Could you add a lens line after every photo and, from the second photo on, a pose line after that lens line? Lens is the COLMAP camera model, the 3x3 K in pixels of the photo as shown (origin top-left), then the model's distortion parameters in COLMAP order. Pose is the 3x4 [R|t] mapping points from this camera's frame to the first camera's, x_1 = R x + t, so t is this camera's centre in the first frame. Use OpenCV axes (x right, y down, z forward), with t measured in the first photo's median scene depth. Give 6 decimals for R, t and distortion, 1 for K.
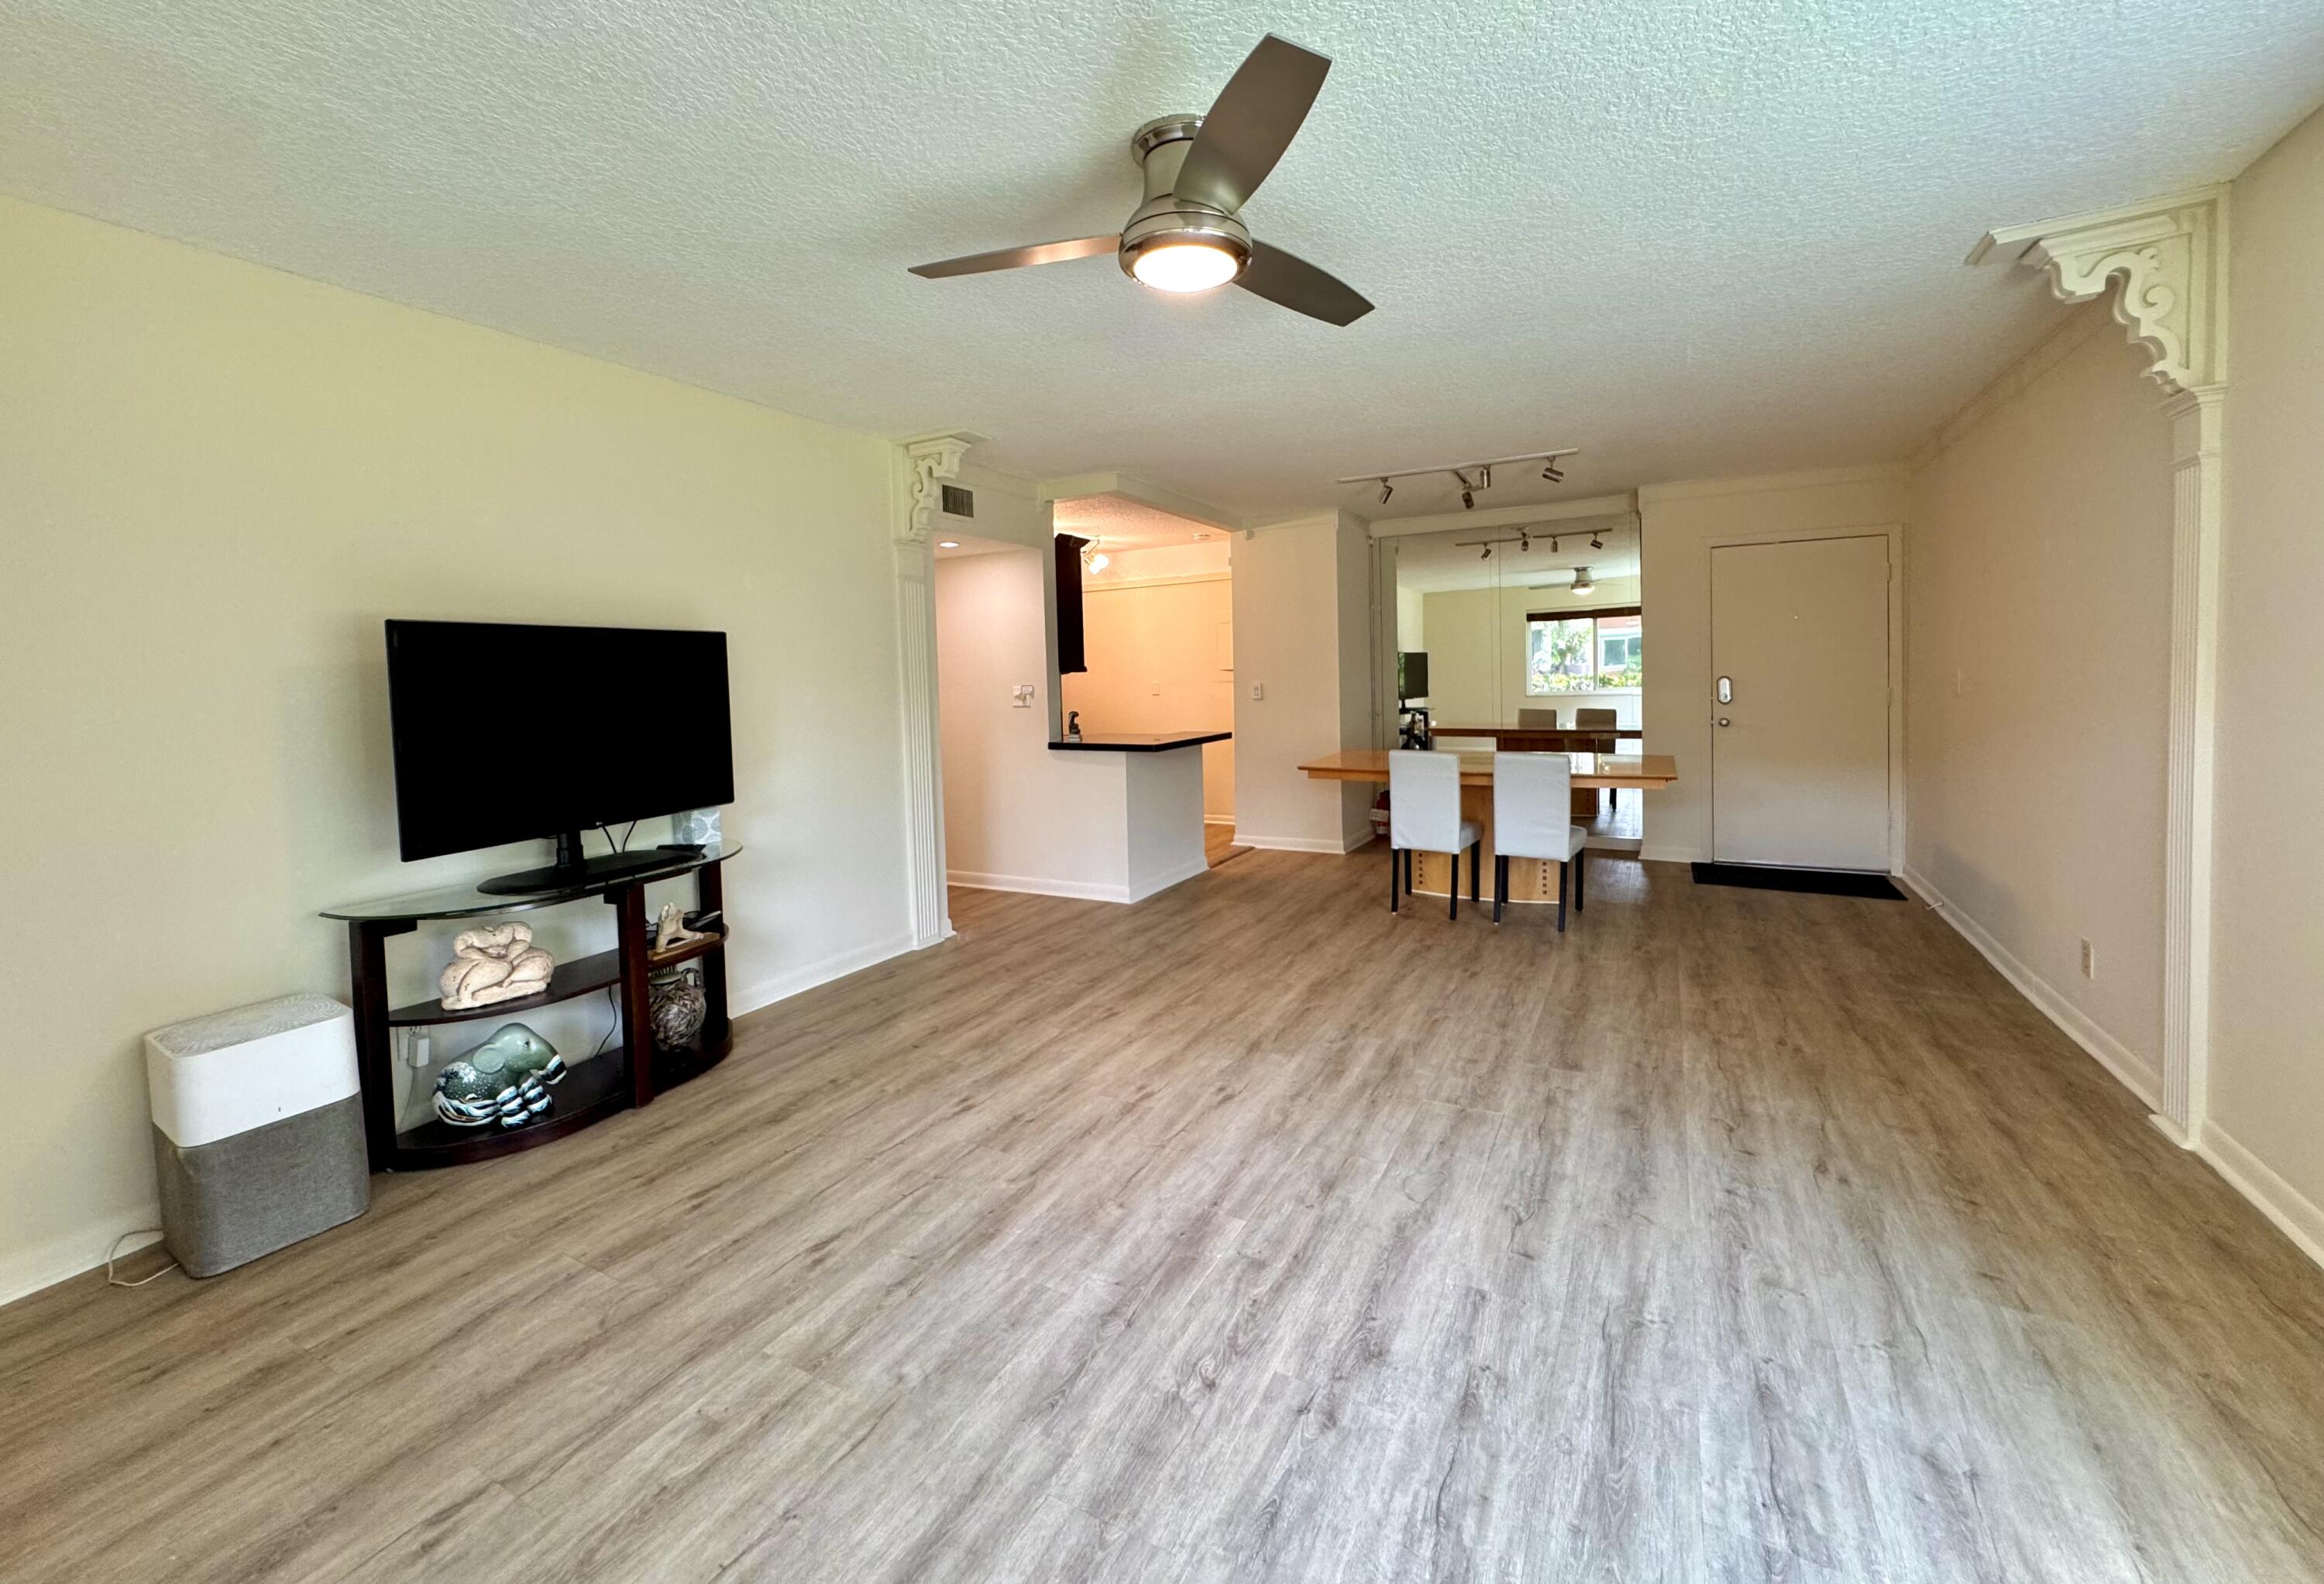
lens RADIAL K [[960.1, 0, 1103.7], [0, 960.1, 715.0], [0, 0, 1]] dist [0.001868, -0.000046]
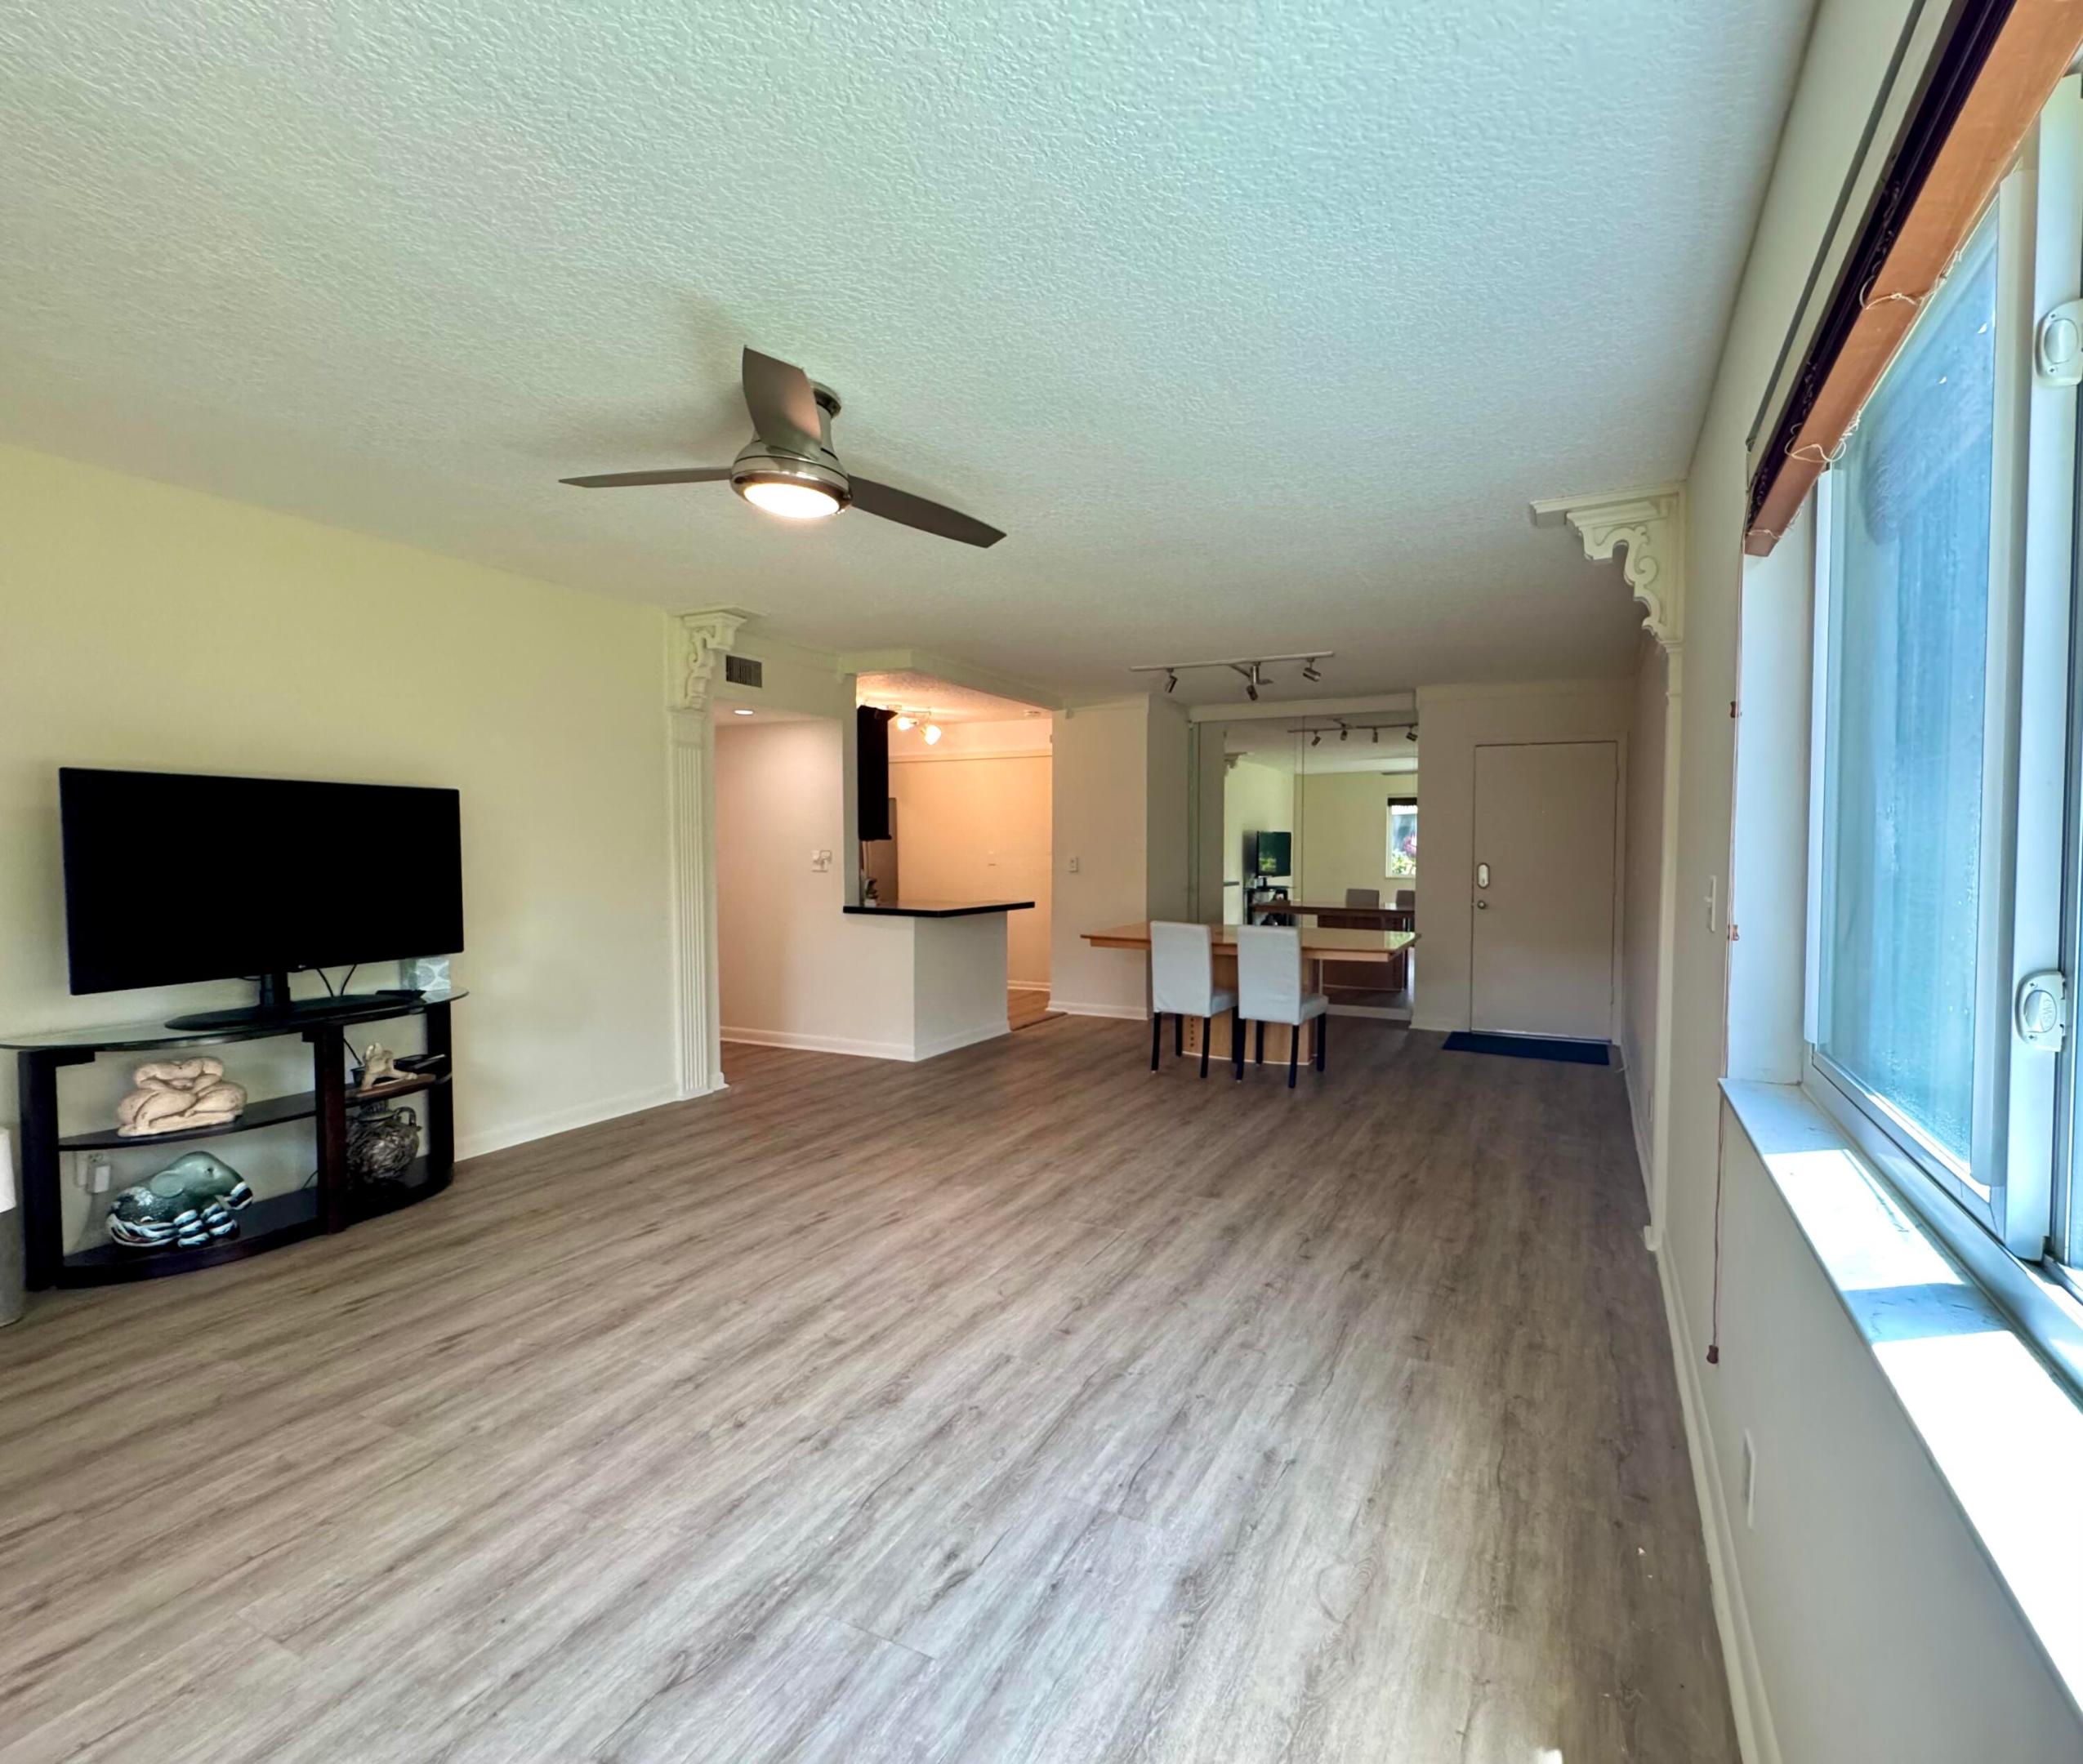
lens RADIAL K [[939.9, 0, 1041.5], [0, 939.9, 882.0], [0, 0, 1]] dist [0.000883, 0.000030]
pose [[0.994481, 0.028186, 0.101058, 0.196449], [-0.027927, 0.999602, -0.003978, 0.001294], [-0.101130, 0.001133, 0.994873, -0.125957]]
